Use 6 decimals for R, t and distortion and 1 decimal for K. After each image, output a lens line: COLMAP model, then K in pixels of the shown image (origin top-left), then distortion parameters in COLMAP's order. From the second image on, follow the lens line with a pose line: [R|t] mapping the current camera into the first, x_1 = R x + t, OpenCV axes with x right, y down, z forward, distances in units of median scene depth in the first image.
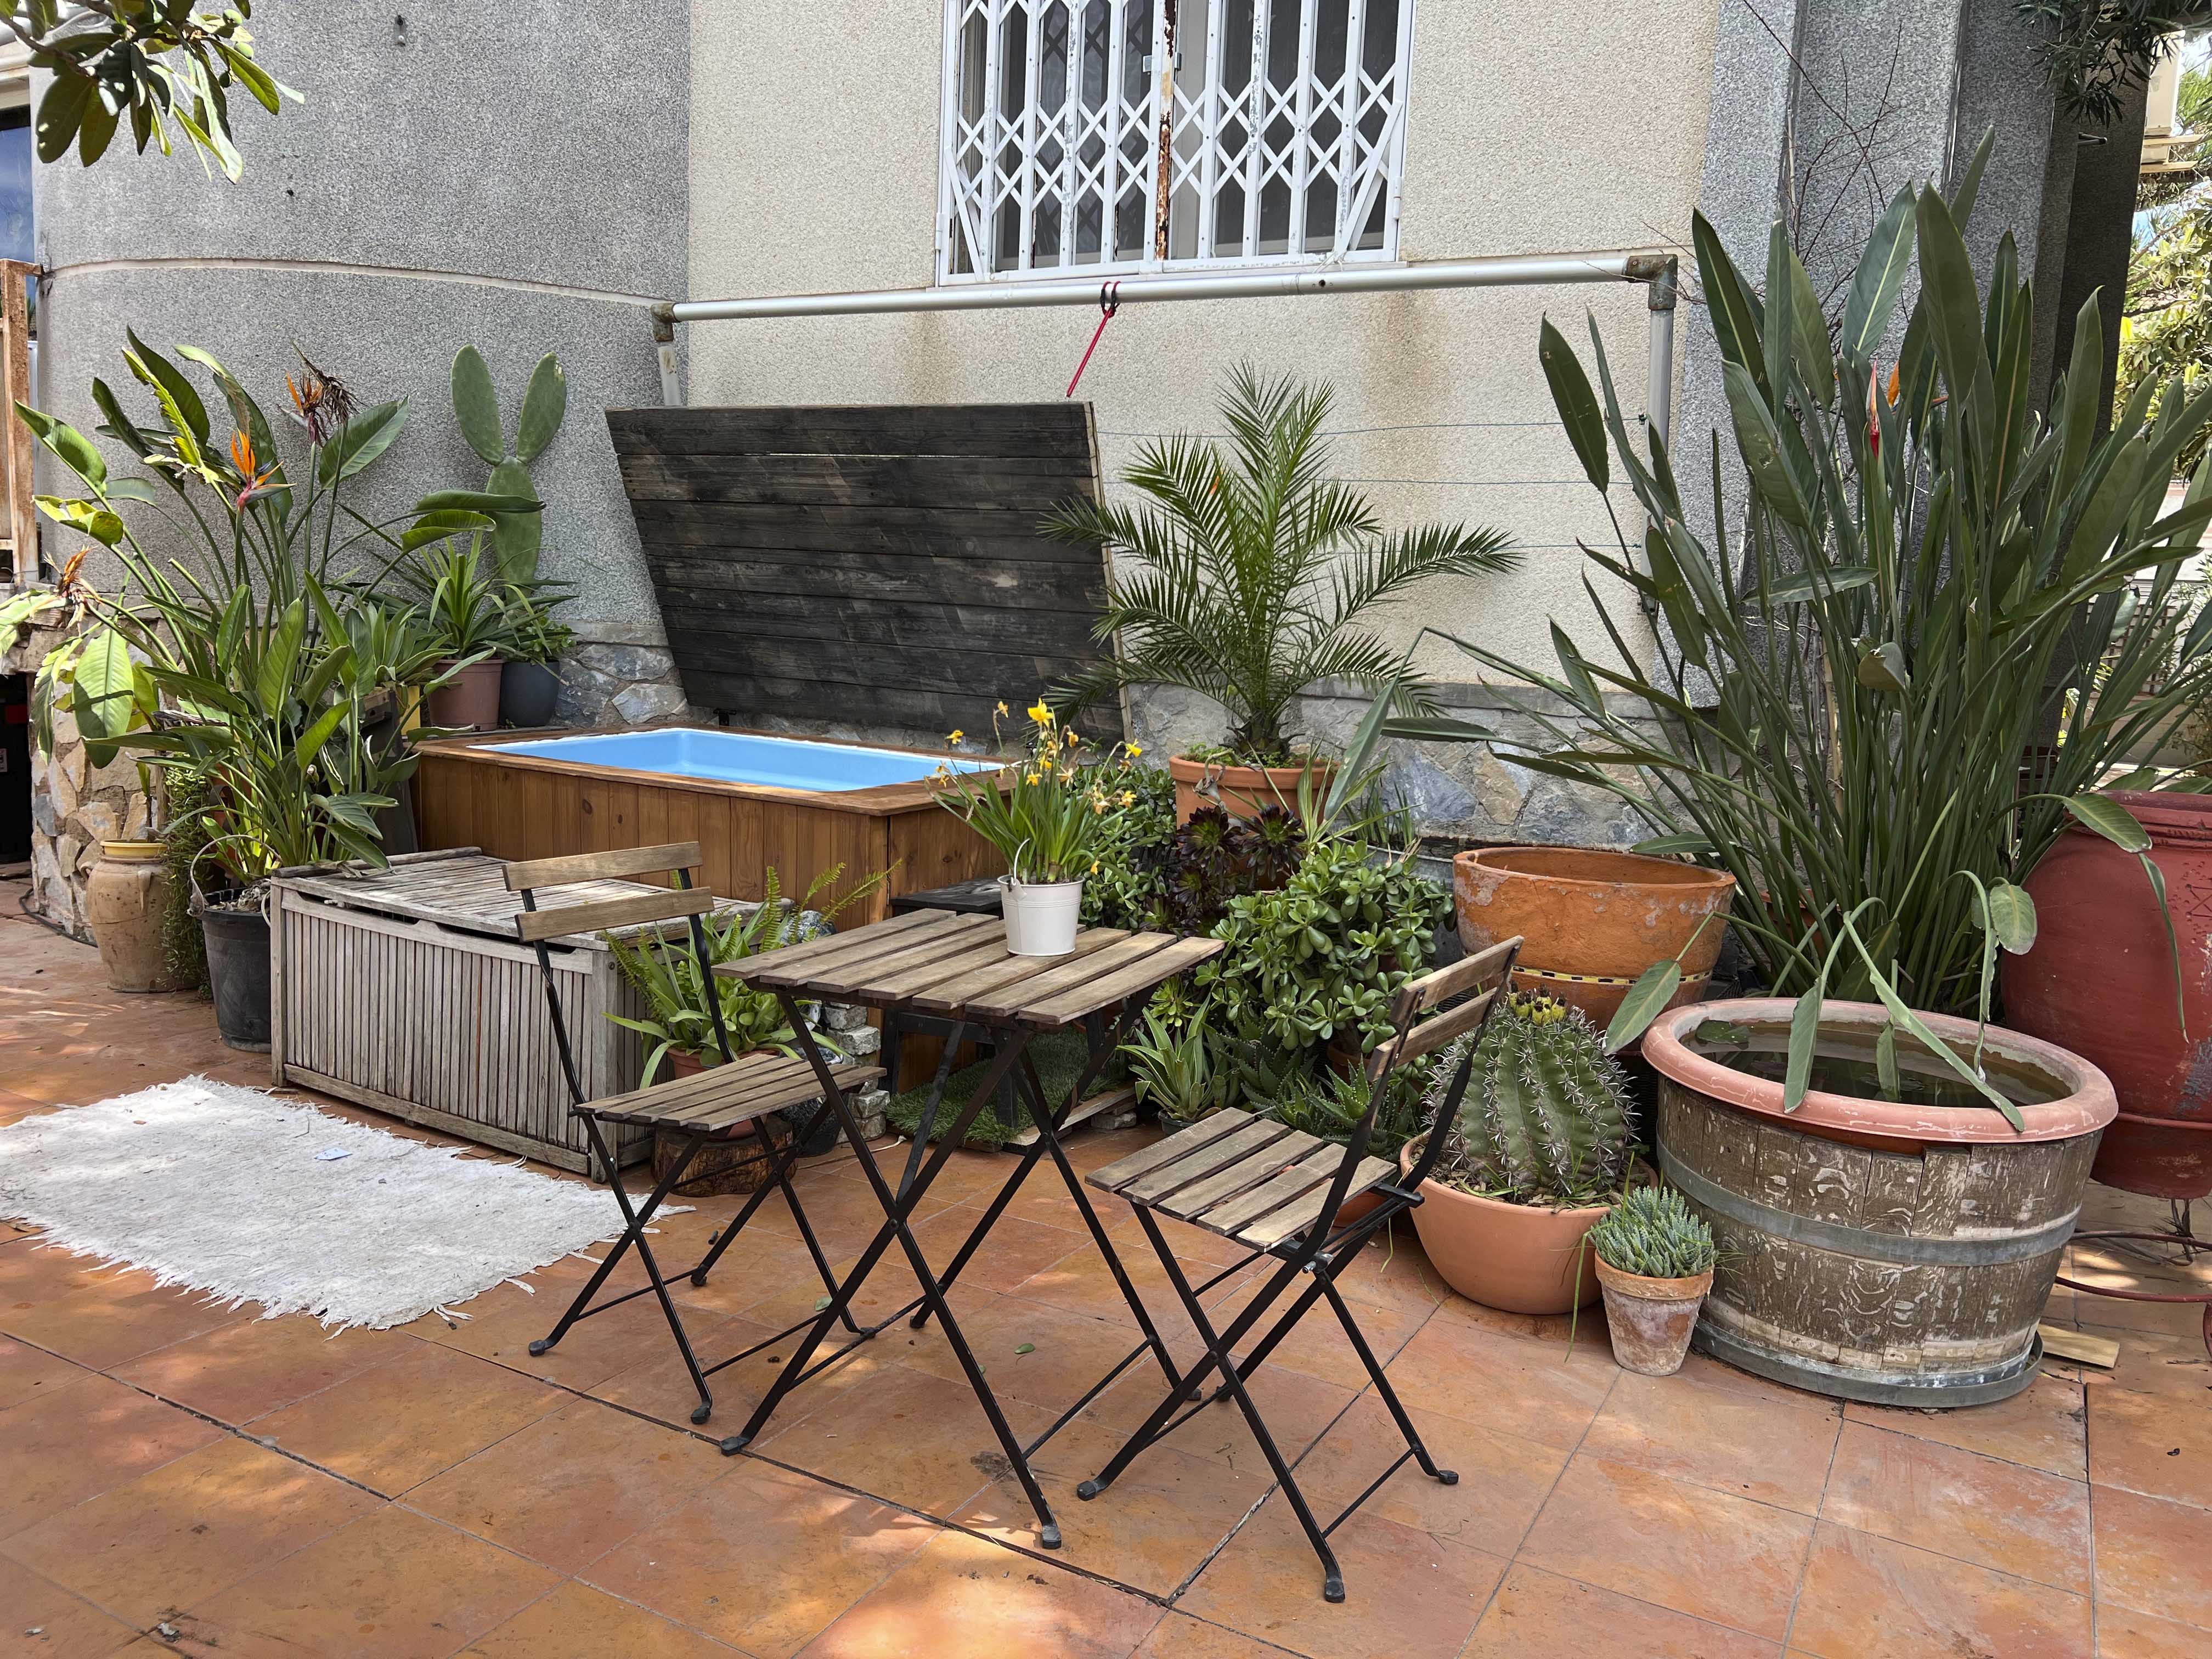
lens RADIAL K [[1657.4, 0, 1143.1], [0, 1657.4, 826.8], [0, 0, 1]] dist [0.033529, -0.018871]
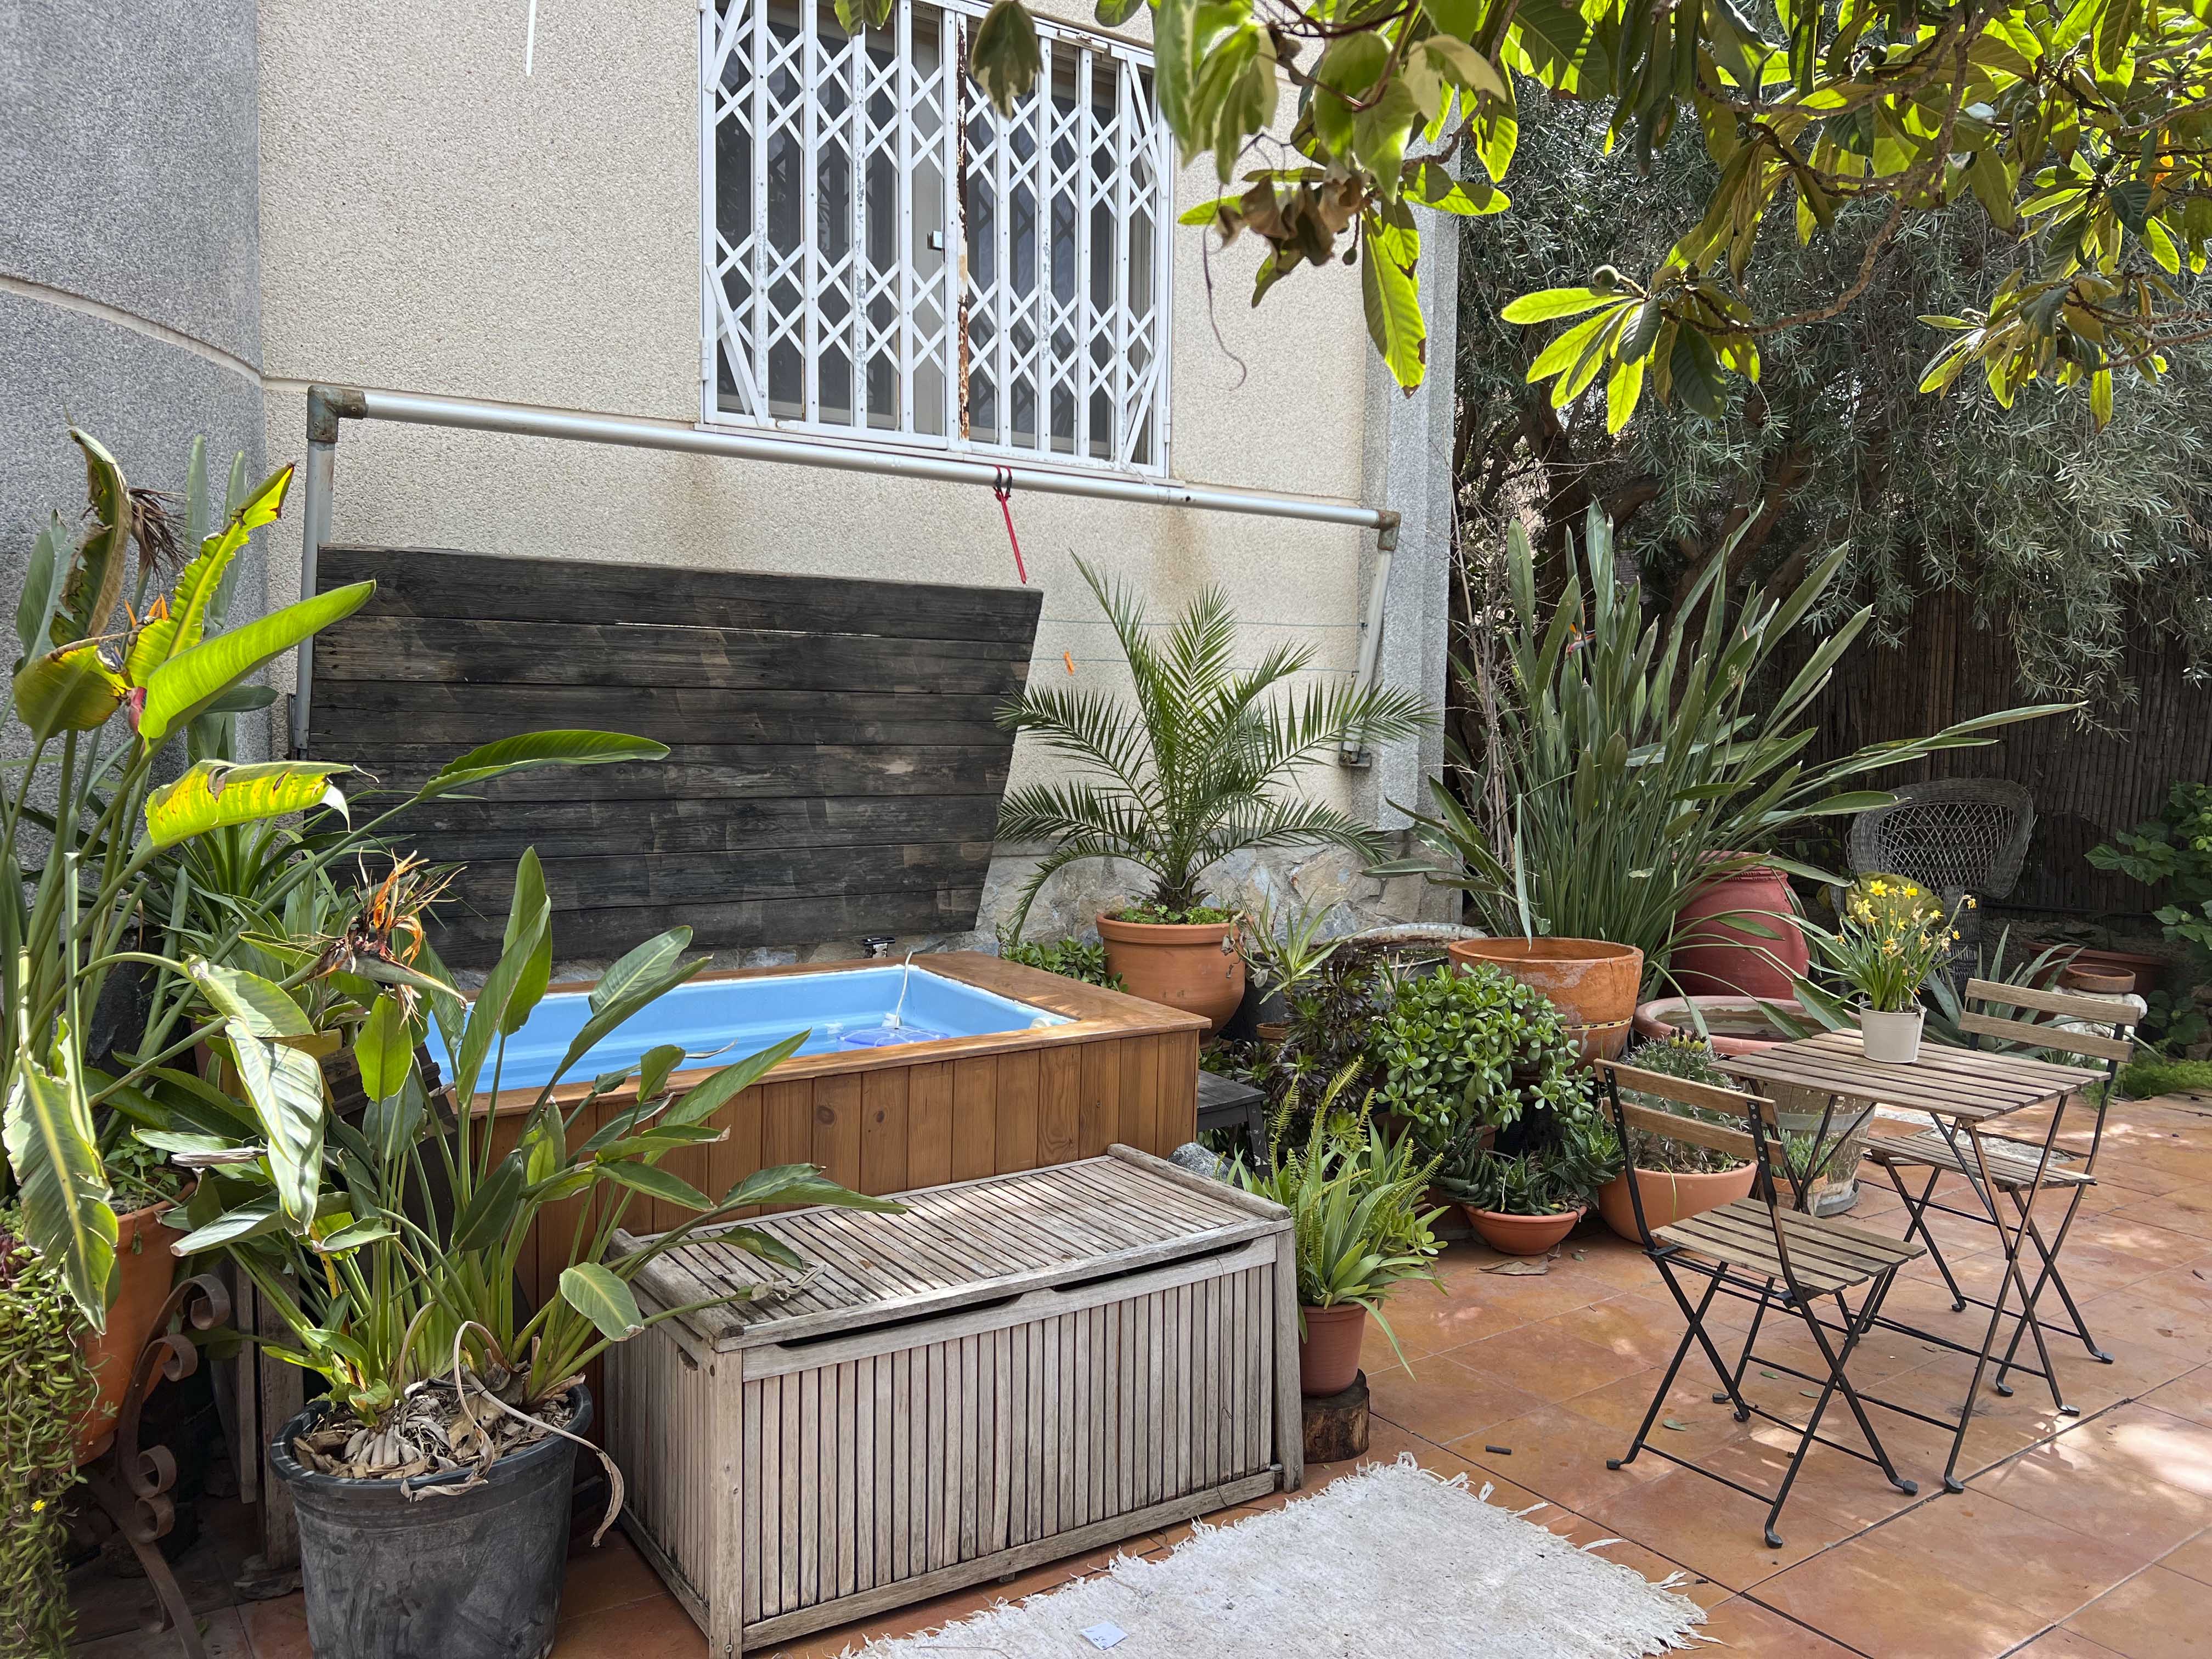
lens RADIAL K [[1657.4, 0, 1089.5], [0, 1657.4, 815.2], [0, 0, 1]] dist [0.033529, -0.018871]
pose [[0.444707, -0.100743, 0.889993, -0.838321], [0.130260, 0.990364, 0.047017, -0.148802], [-0.886154, 0.095021, 0.453544, 0.484780]]
